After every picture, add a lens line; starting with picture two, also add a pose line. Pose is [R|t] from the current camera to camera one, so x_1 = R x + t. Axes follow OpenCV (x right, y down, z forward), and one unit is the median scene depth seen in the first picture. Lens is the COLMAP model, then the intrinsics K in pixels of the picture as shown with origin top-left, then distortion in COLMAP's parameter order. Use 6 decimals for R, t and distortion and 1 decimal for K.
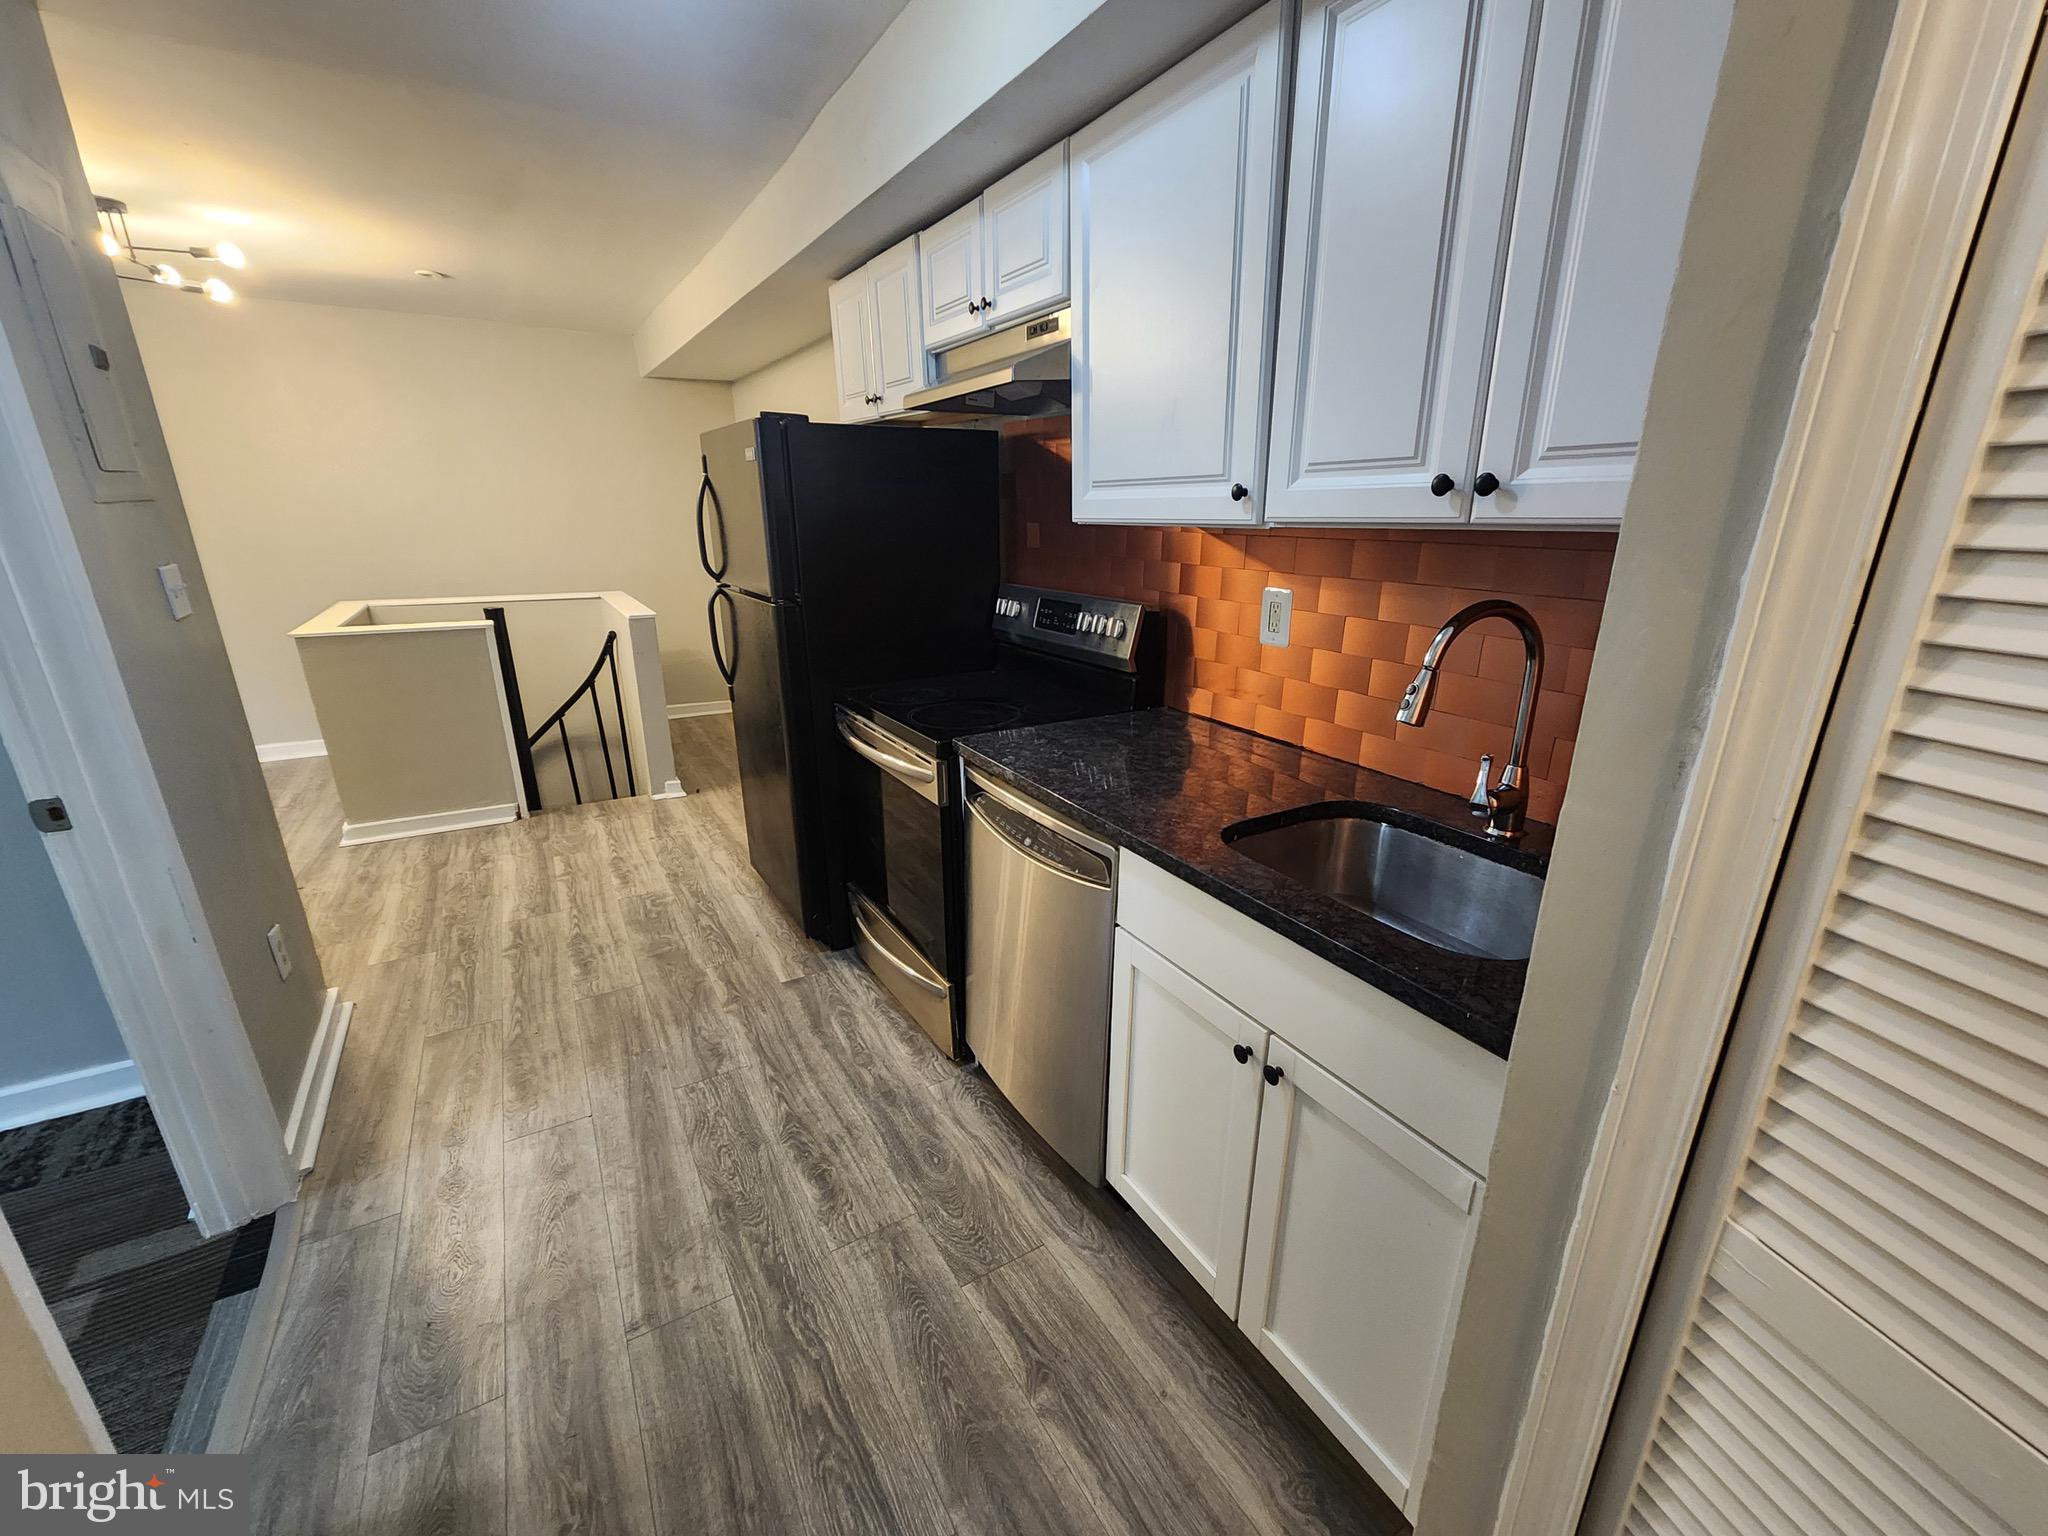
lens RADIAL K [[845.9, 0, 1031.4], [0, 845.9, 782.8], [0, 0, 1]] dist [0.000082, 0.000245]
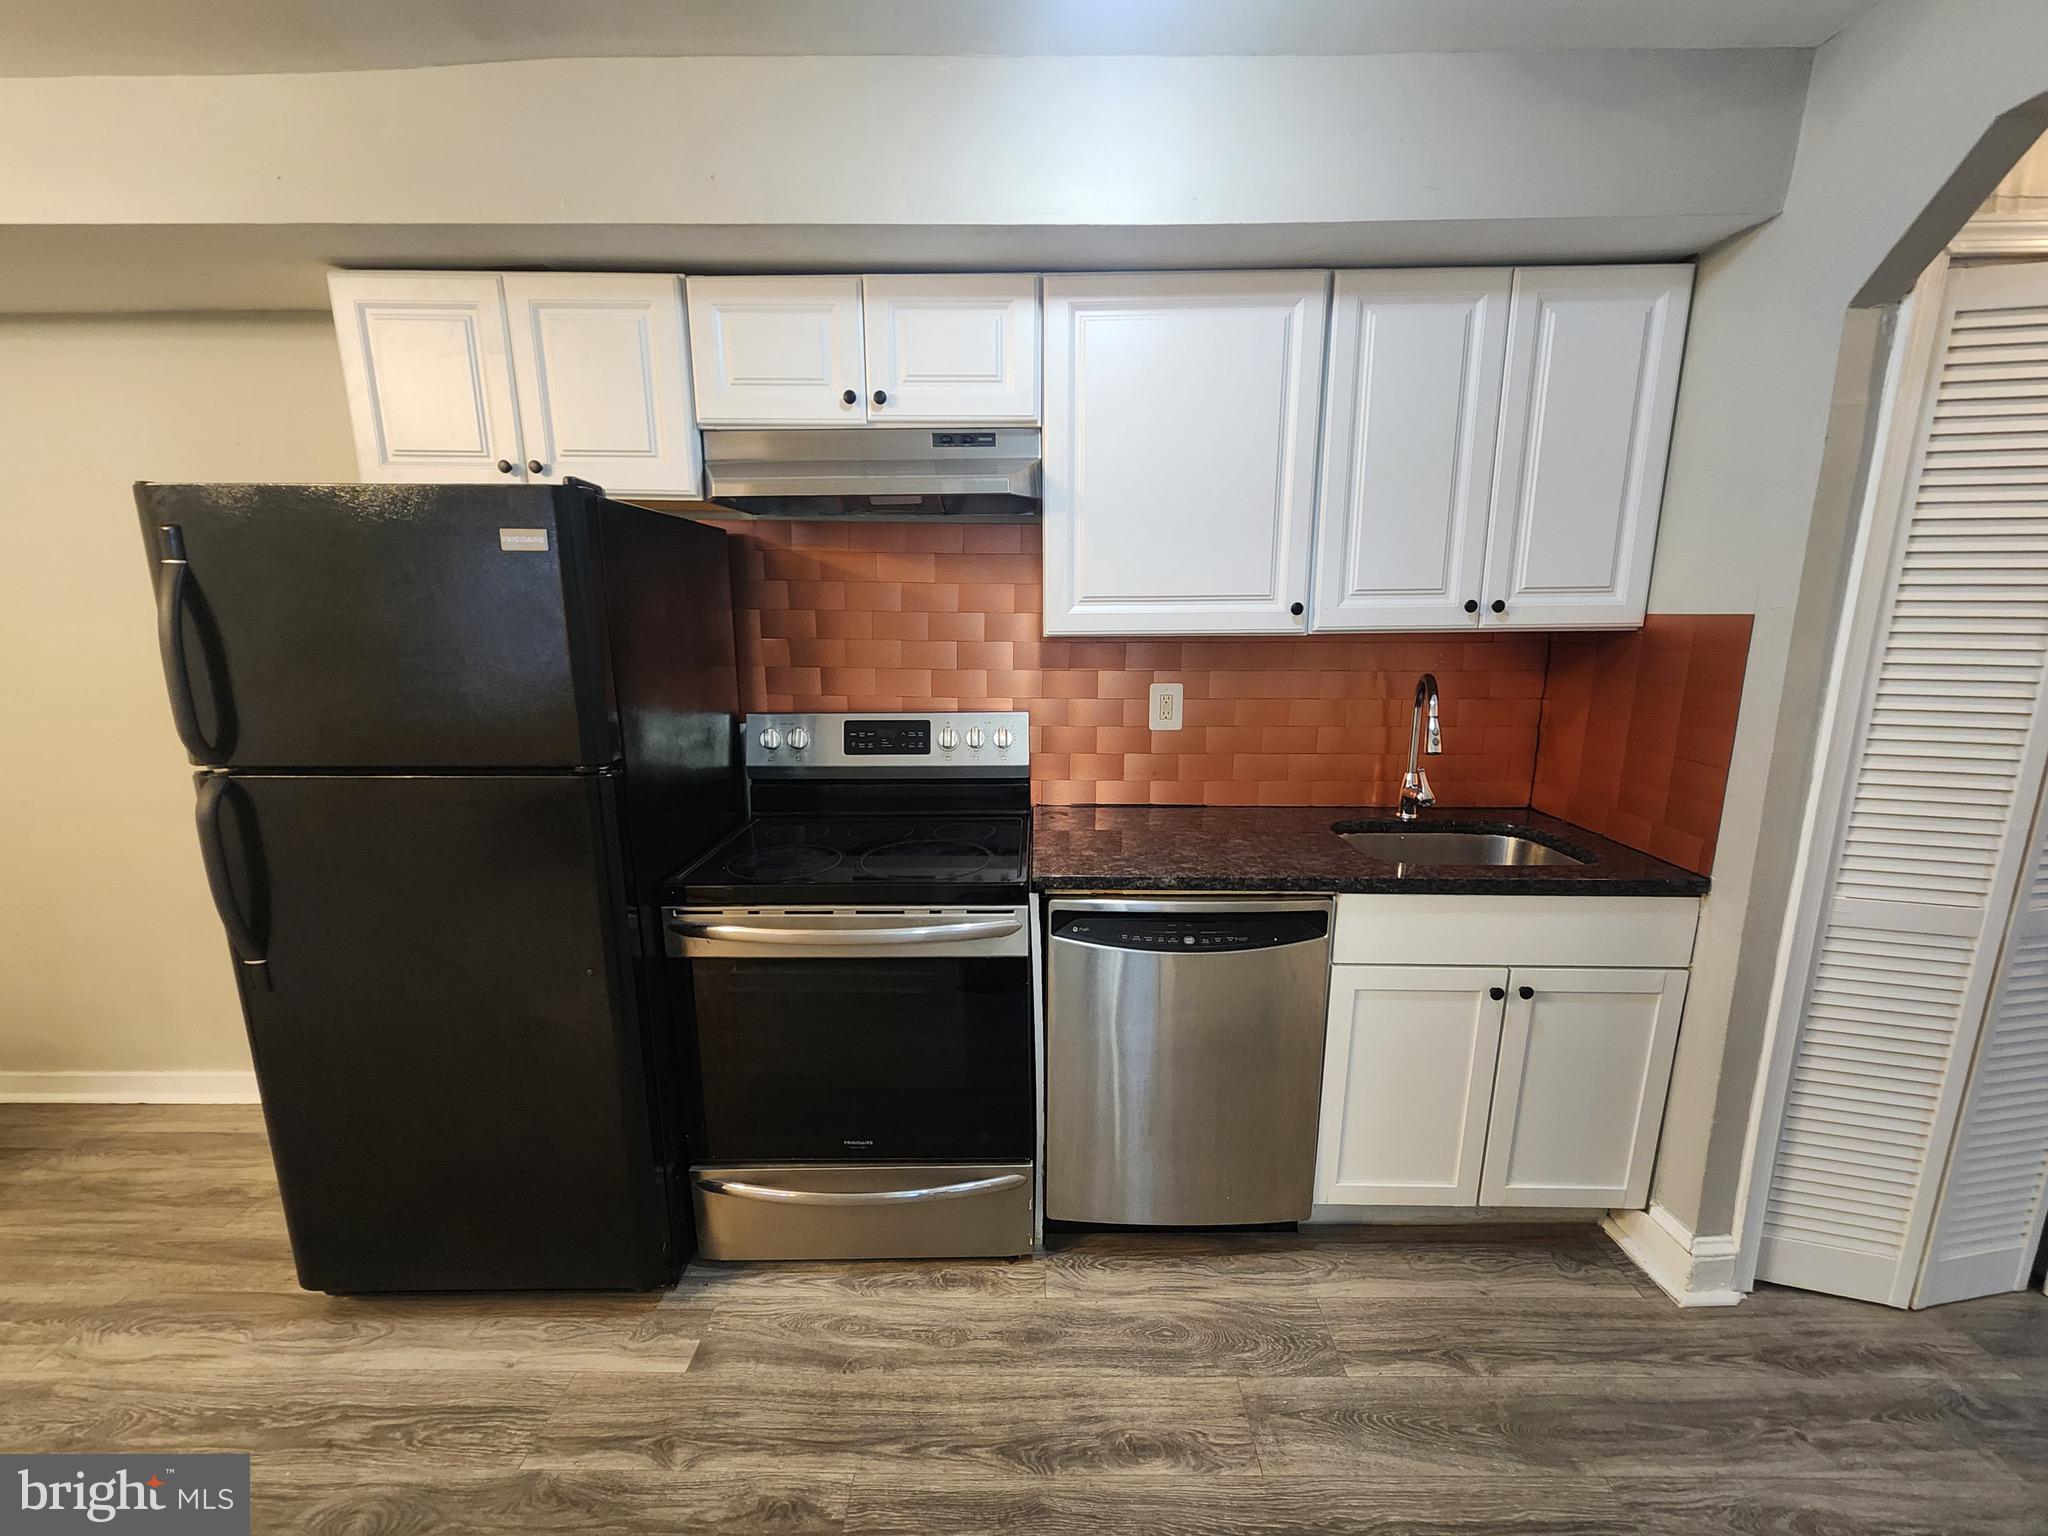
lens RADIAL K [[845.9, 0, 1017.2], [0, 845.9, 782.8], [0, 0, 1]] dist [0.000082, 0.000245]
pose [[0.522495, -0.170269, 0.835469, -0.889472], [0.267393, 0.963149, 0.029064, -0.189719], [-0.809630, 0.208213, 0.548769, 0.550020]]
